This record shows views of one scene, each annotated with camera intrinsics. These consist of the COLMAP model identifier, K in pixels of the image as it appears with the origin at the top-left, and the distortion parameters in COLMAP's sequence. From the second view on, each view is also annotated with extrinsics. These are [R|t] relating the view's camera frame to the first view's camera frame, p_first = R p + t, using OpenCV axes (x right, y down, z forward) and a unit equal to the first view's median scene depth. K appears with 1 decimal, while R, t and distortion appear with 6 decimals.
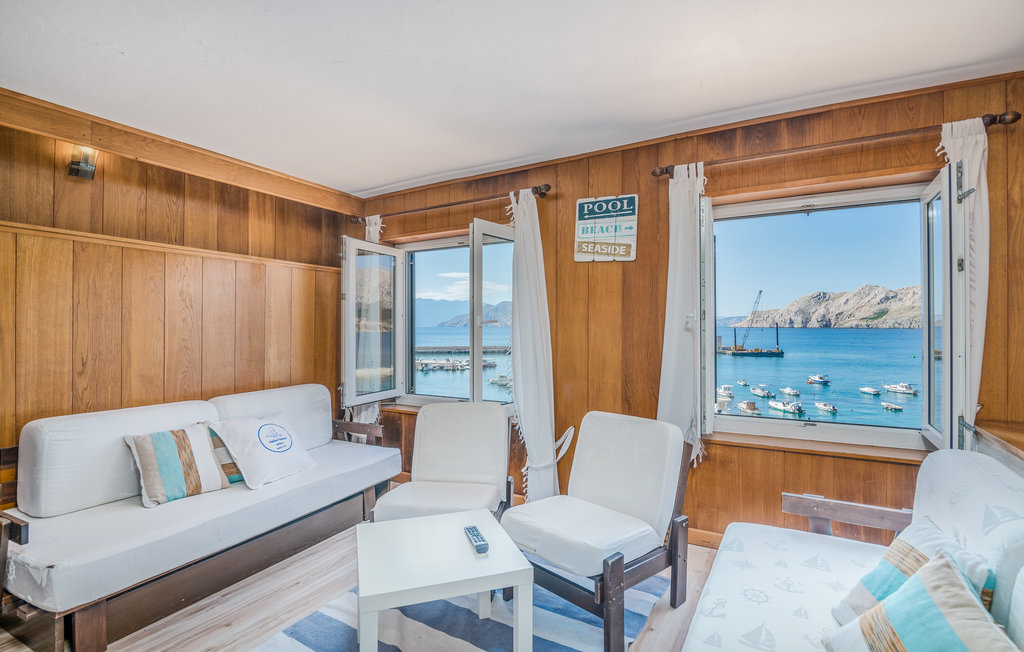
lens RADIAL K [[478.1, 0, 512.0], [0, 478.1, 326.0], [0, 0, 1]] dist [-0.000665, -0.000057]
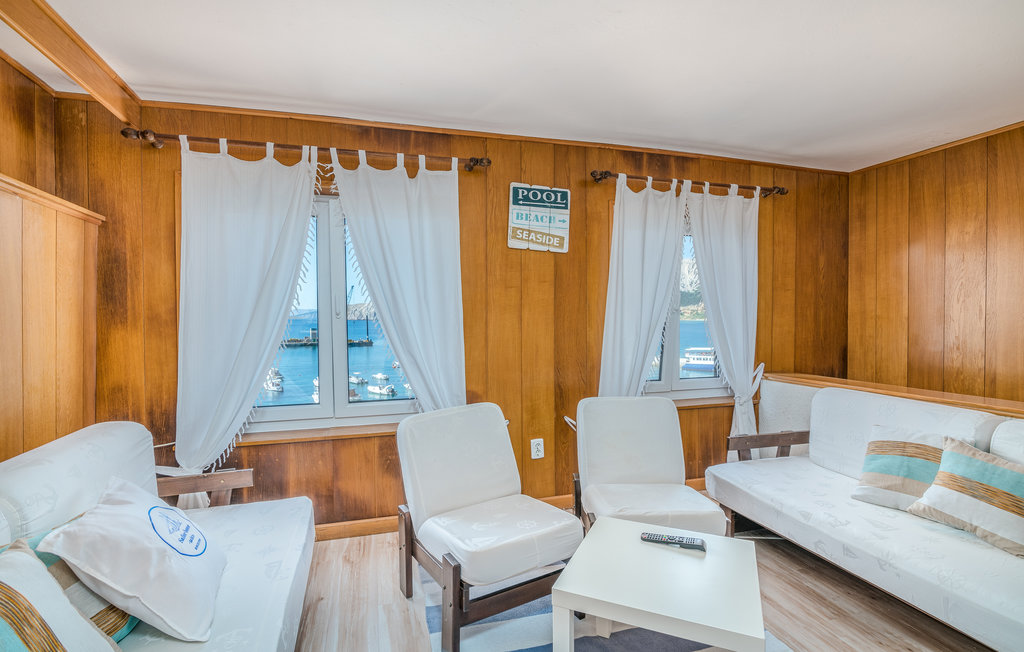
lens RADIAL K [[478.1, 0, 512.0], [0, 478.1, 326.0], [0, 0, 1]] dist [-0.000665, -0.000057]
pose [[0.692112, -0.016725, 0.721596, -0.569366], [0.004630, 0.999814, 0.018733, 0.003536], [-0.721775, -0.009625, 0.692060, 0.346725]]
